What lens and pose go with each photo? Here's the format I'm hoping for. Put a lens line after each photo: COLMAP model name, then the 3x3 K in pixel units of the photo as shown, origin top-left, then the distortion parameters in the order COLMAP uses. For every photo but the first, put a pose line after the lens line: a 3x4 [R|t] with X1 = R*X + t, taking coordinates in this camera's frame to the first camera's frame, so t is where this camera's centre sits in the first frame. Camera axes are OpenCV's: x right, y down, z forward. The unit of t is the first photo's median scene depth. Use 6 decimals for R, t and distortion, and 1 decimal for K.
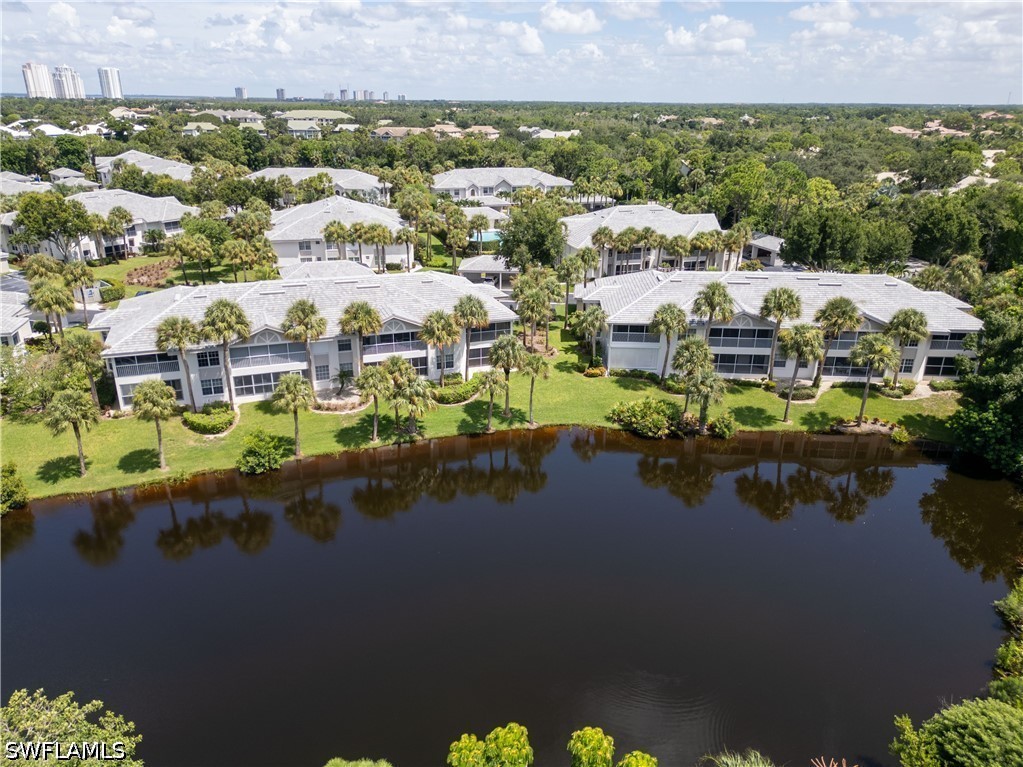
lens RADIAL K [[742.7, 0, 515.7], [0, 742.7, 379.3], [0, 0, 1]] dist [0.043610, -0.051549]
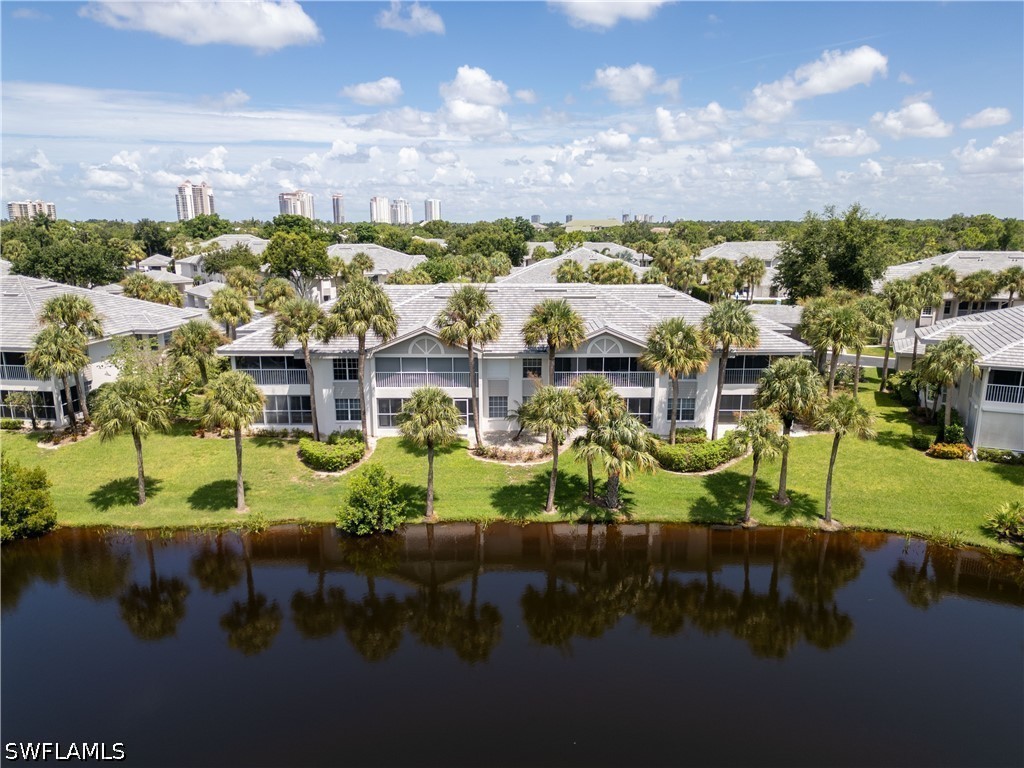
lens RADIAL K [[719.9, 0, 512.0], [0, 719.9, 384.0], [0, 0, 1]] dist [0.104500, -0.141512]
pose [[0.934378, 0.065736, -0.350167, -0.014396], [-0.114932, 0.985903, -0.121601, 0.050865], [0.337237, 0.153866, 0.928761, 0.384284]]
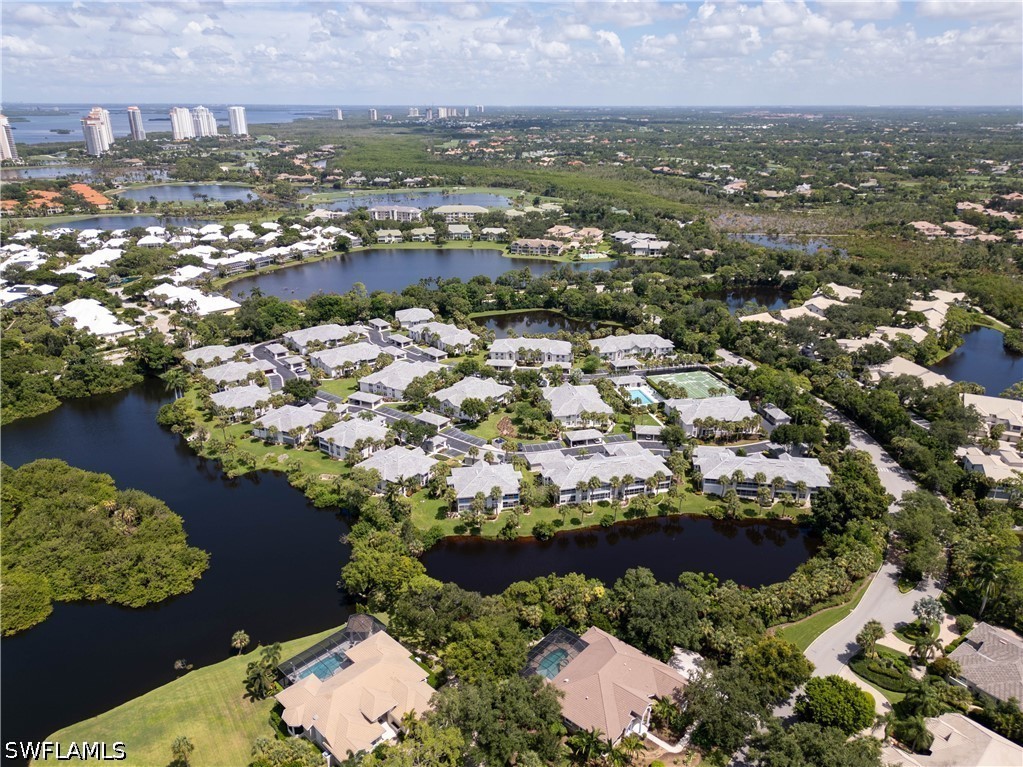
lens RADIAL K [[715.7, 0, 511.5], [0, 715.7, 383.5], [0, 0, 1]] dist [0.001272, -0.000003]
pose [[0.995820, 0.029357, -0.086487, -0.451305], [-0.028446, 0.999526, 0.011758, -0.511960], [0.086792, -0.009248, 0.996184, -2.145308]]
